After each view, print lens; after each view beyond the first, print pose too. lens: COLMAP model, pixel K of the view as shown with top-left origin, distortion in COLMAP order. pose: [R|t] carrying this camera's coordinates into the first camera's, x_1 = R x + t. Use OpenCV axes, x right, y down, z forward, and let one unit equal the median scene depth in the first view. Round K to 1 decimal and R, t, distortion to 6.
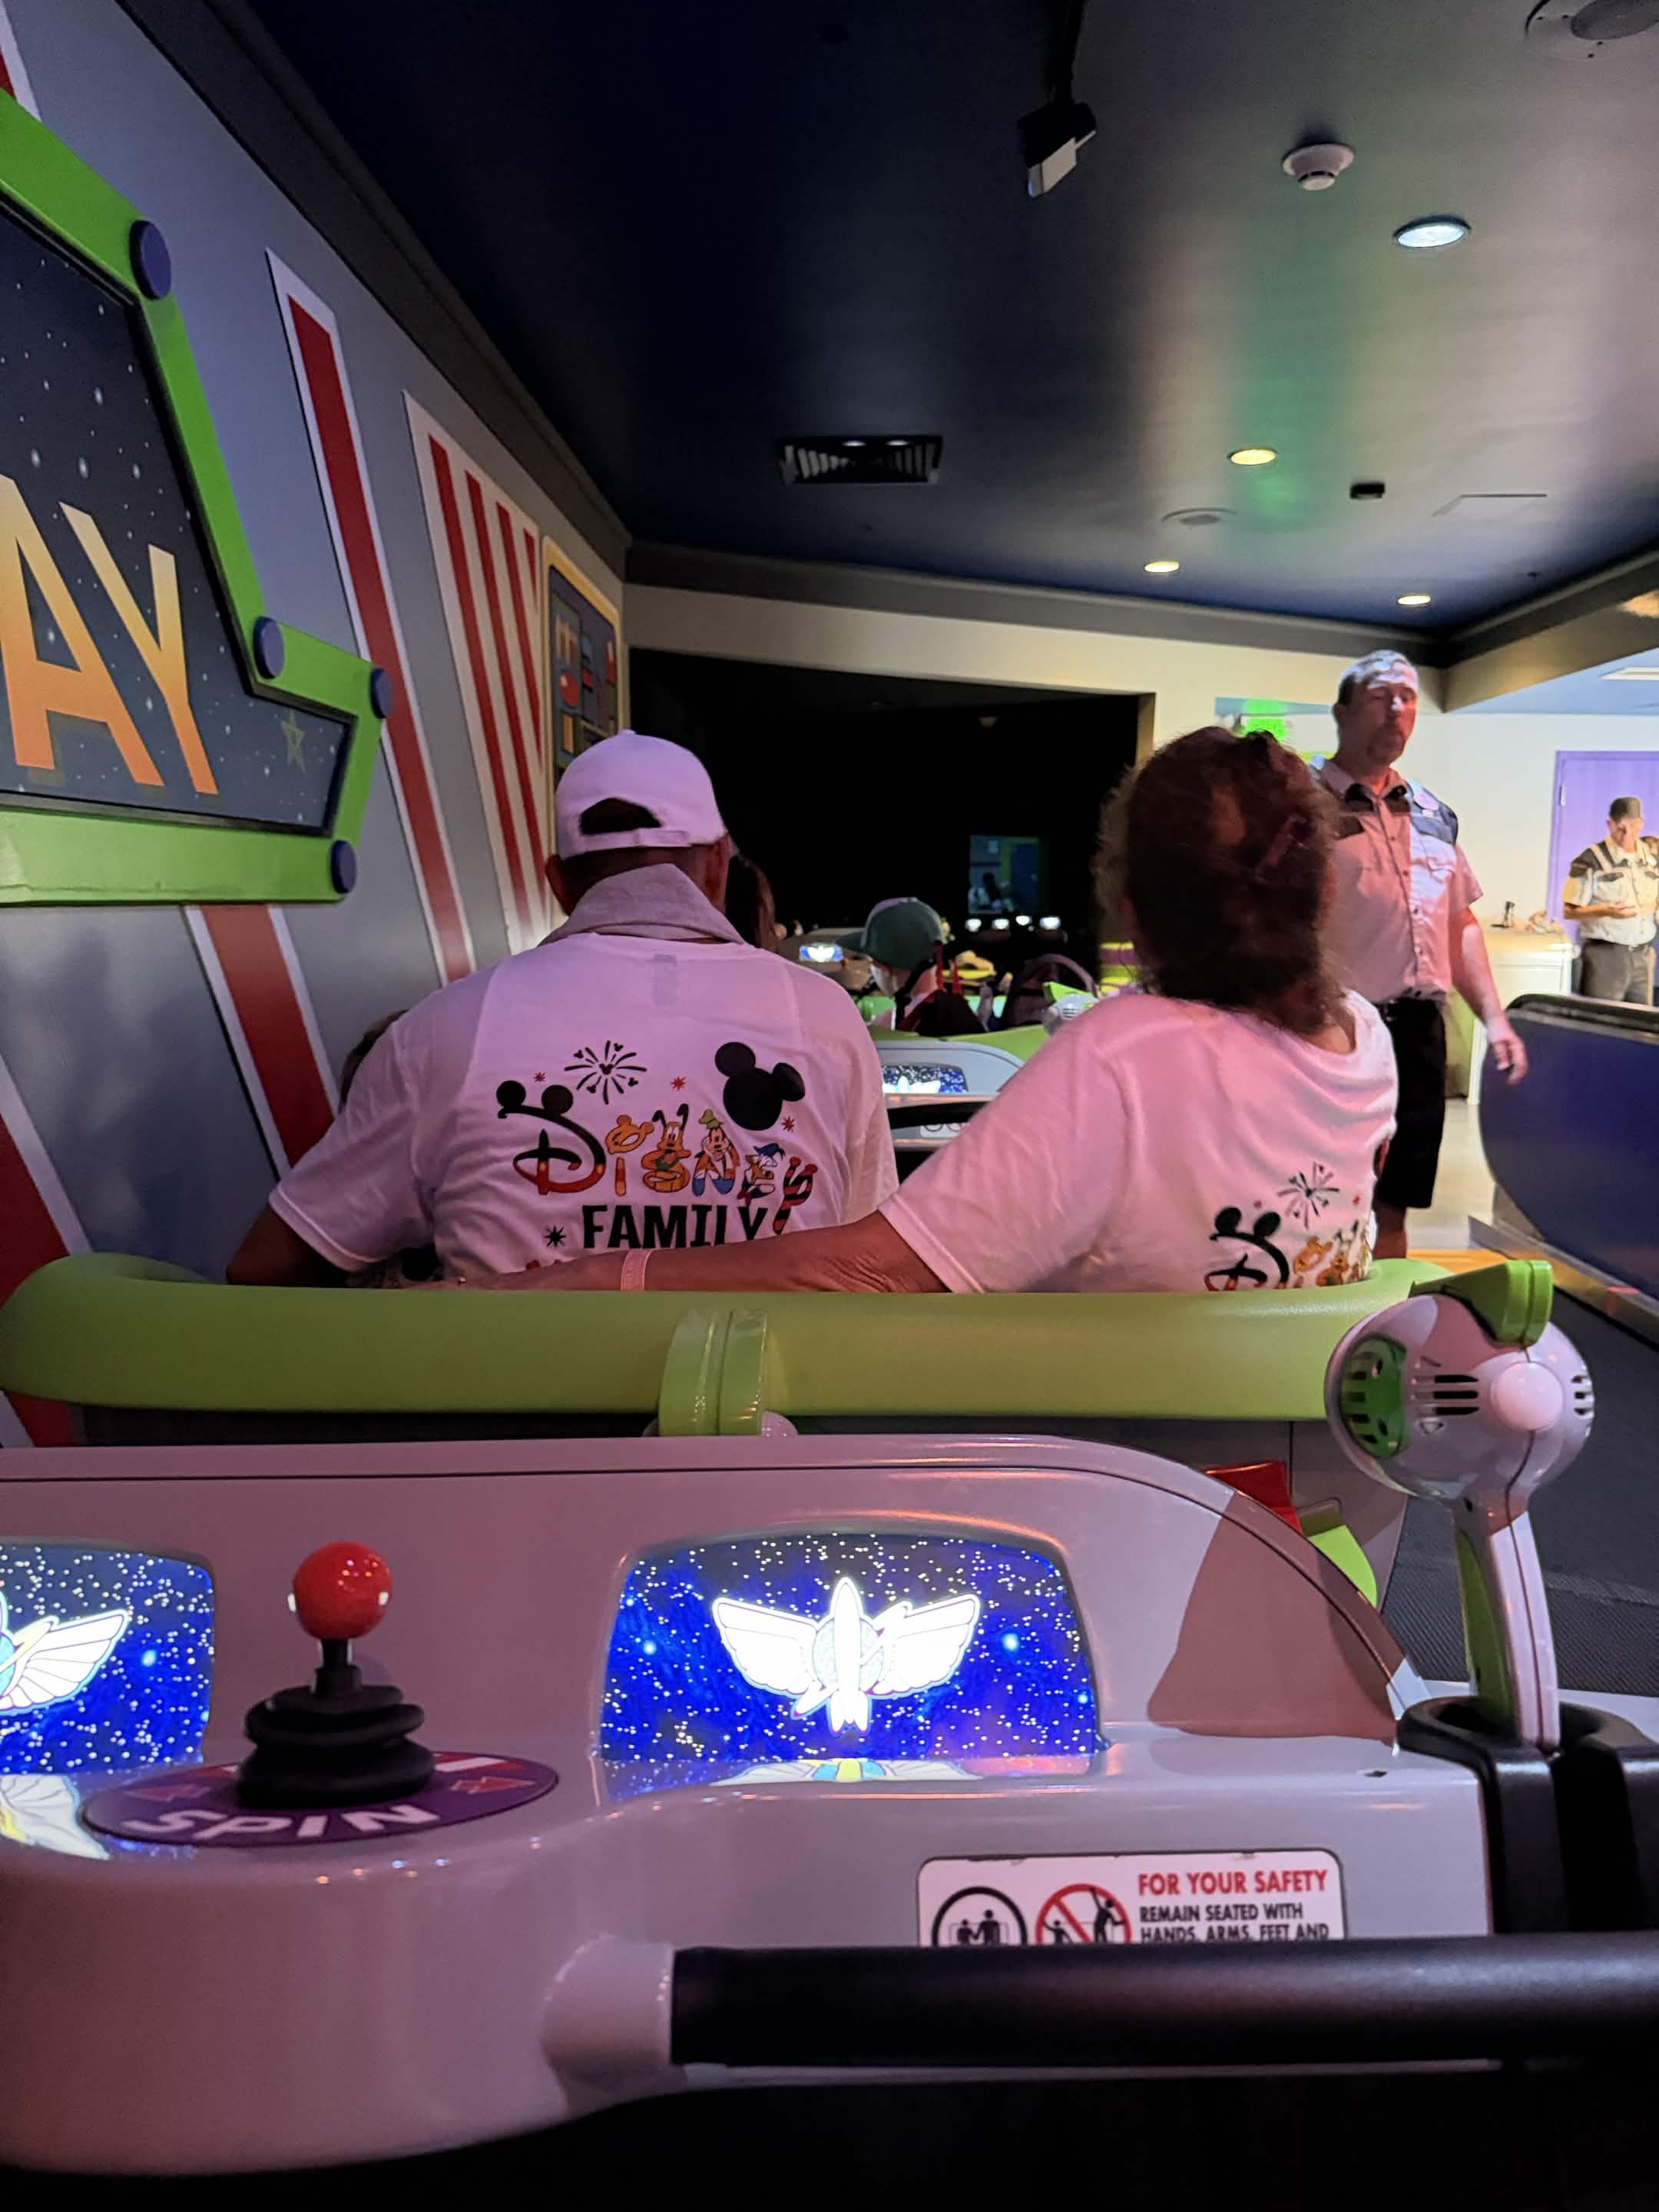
lens RADIAL K [[1790.9, 0, 824.7], [0, 1790.9, 1100.1], [0, 0, 1]] dist [0.064899, -0.140425]
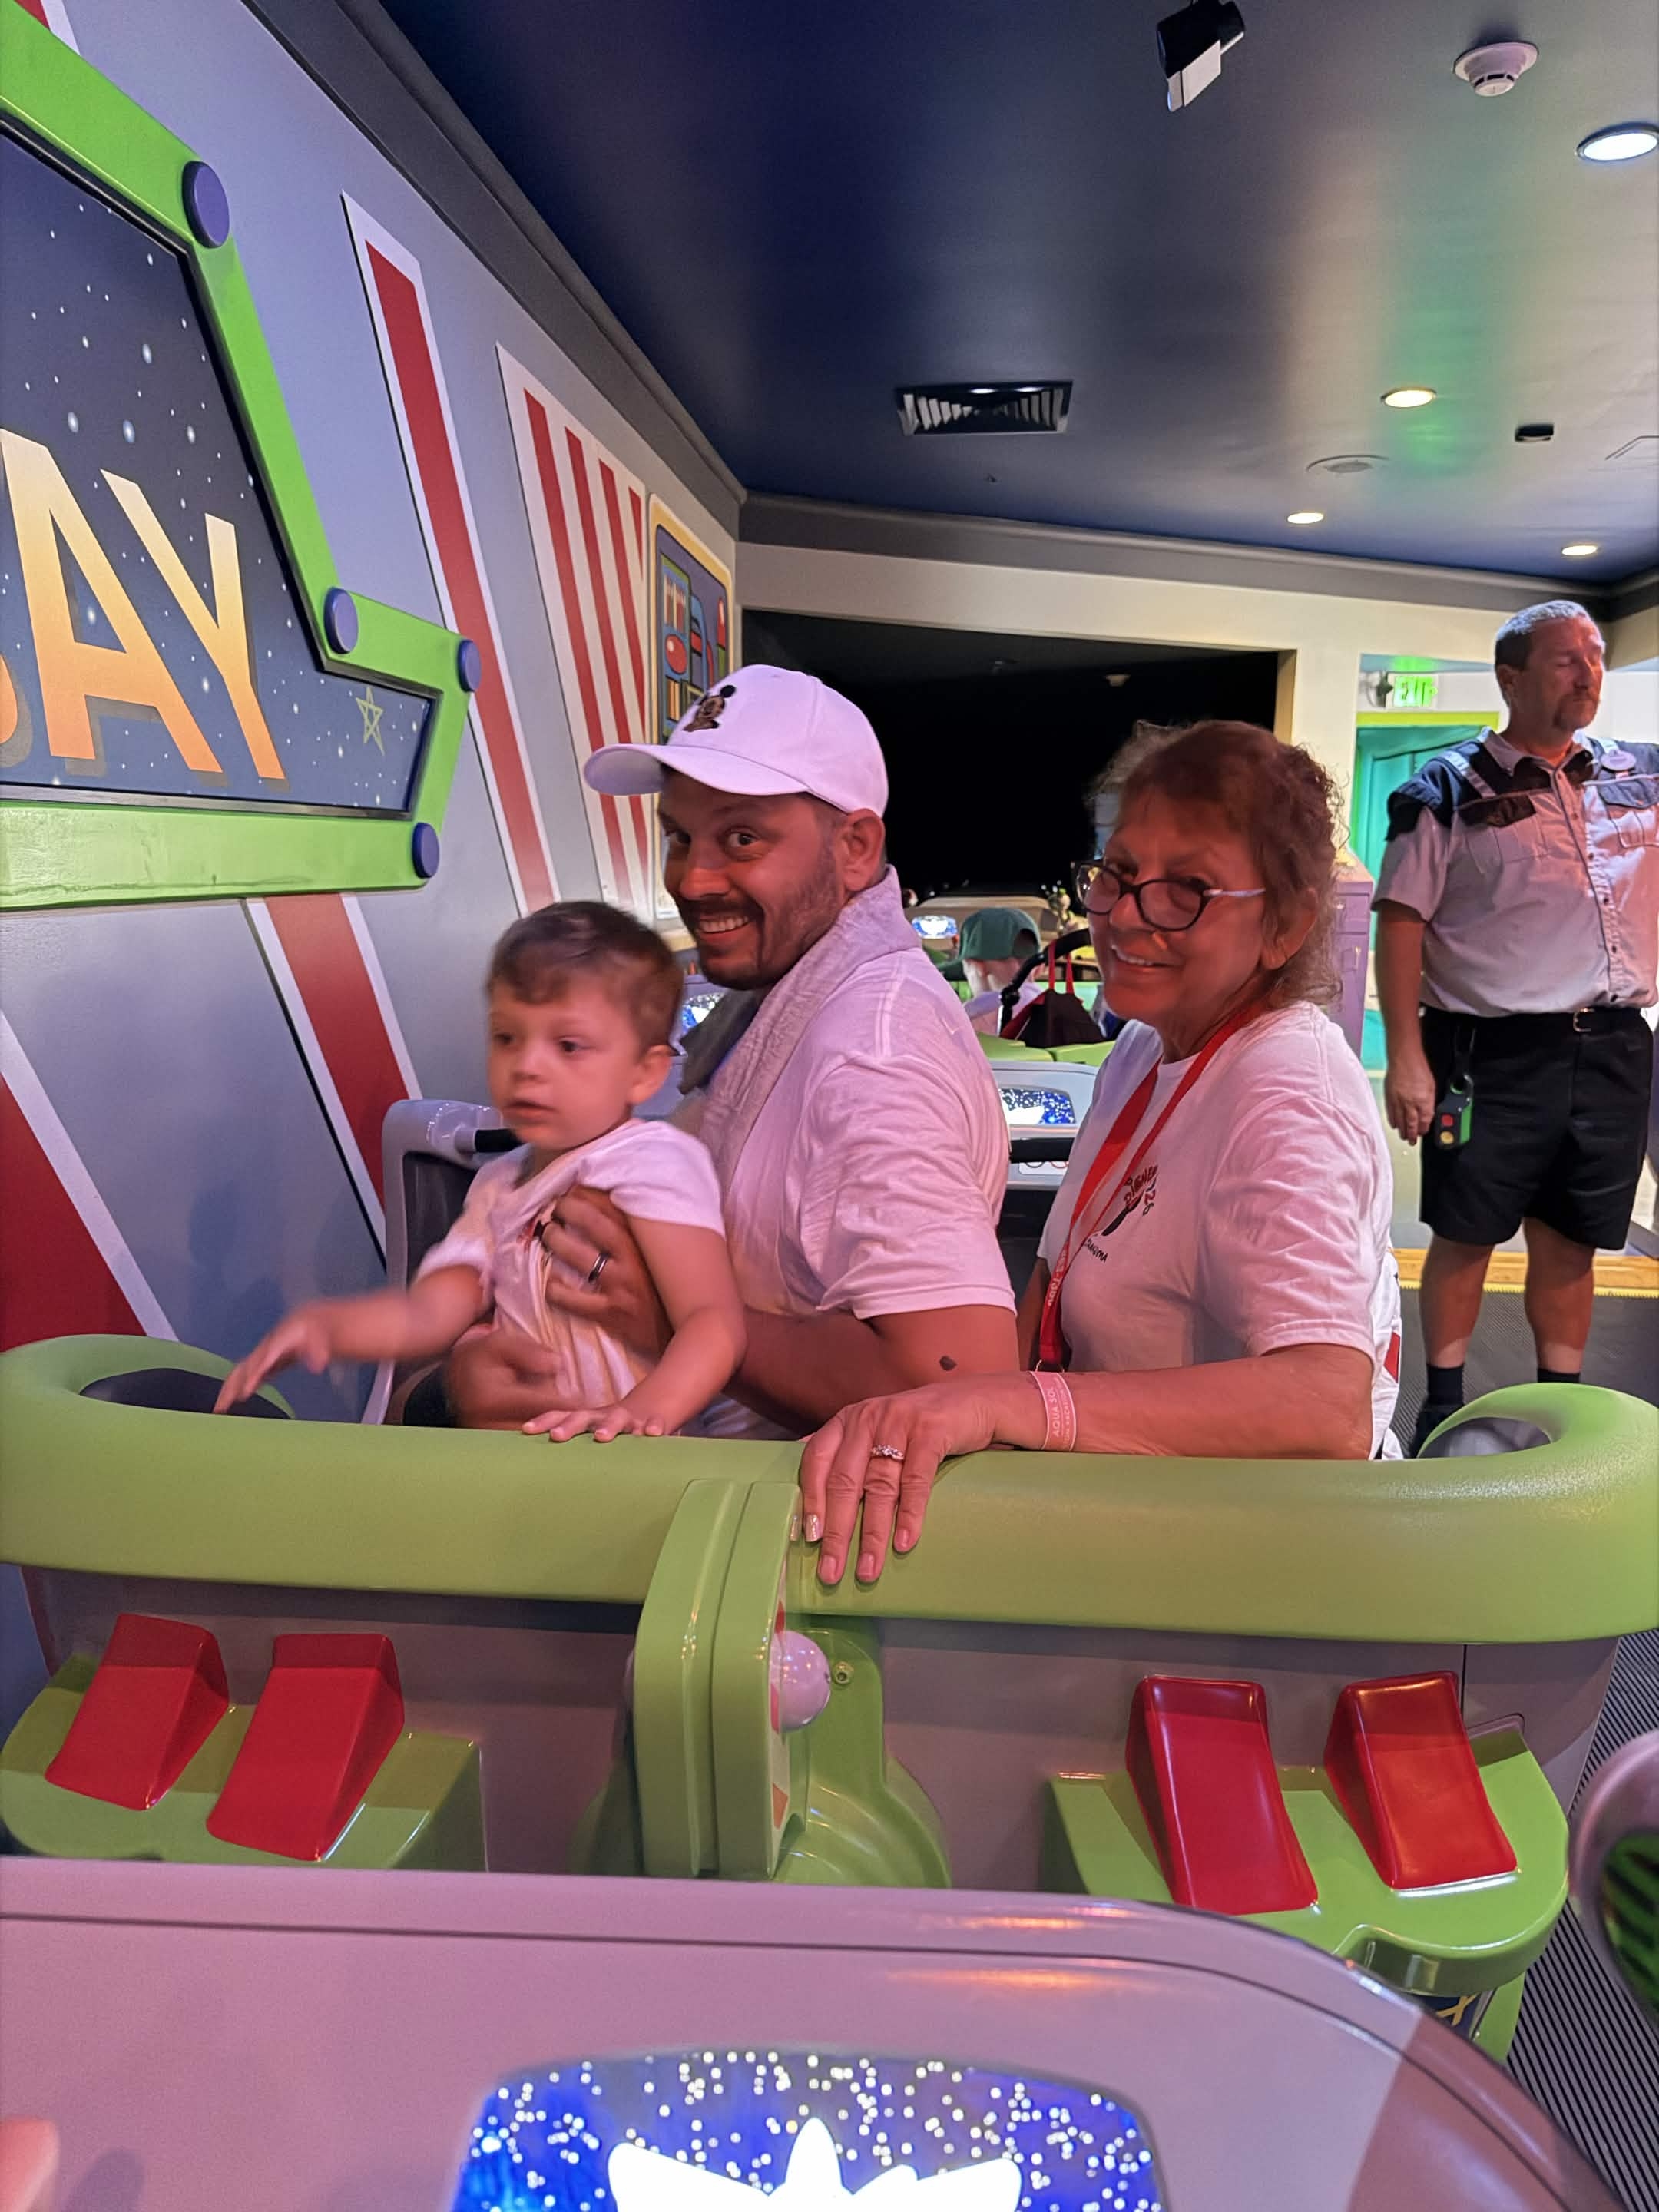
lens RADIAL K [[1731.0, 0, 795.9], [0, 1731.0, 1107.0], [0, 0, 1]] dist [0.055286, -0.118433]
pose [[0.995850, 0.017328, -0.089340, 0.013897], [-0.013872, 0.999137, 0.039163, -0.032719], [0.089942, -0.037761, 0.995231, 0.095772]]
